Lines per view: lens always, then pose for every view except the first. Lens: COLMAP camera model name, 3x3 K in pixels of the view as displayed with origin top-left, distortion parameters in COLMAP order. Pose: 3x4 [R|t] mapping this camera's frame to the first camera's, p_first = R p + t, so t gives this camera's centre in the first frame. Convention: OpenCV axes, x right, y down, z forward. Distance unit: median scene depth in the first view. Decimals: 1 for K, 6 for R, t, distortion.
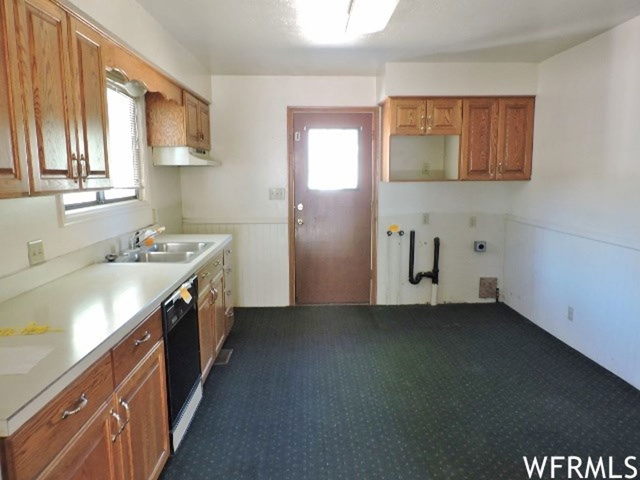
lens RADIAL K [[456.4, 0, 325.5], [0, 456.4, 240.1], [0, 0, 1]] dist [-0.019972, -0.008747]
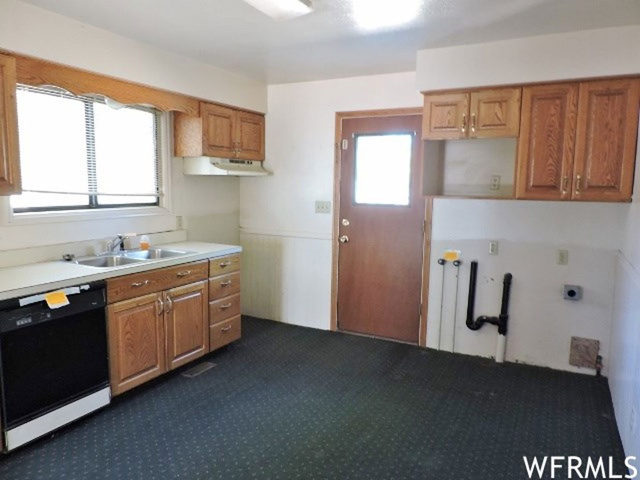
lens RADIAL K [[456.4, 0, 320.5], [0, 456.4, 240.3], [0, 0, 1]] dist [-0.019972, -0.008747]
pose [[0.872870, 0.077007, -0.481839, 0.355323], [-0.089549, 0.995978, -0.003044, -0.032360], [0.479666, 0.045805, 0.876255, 0.200021]]
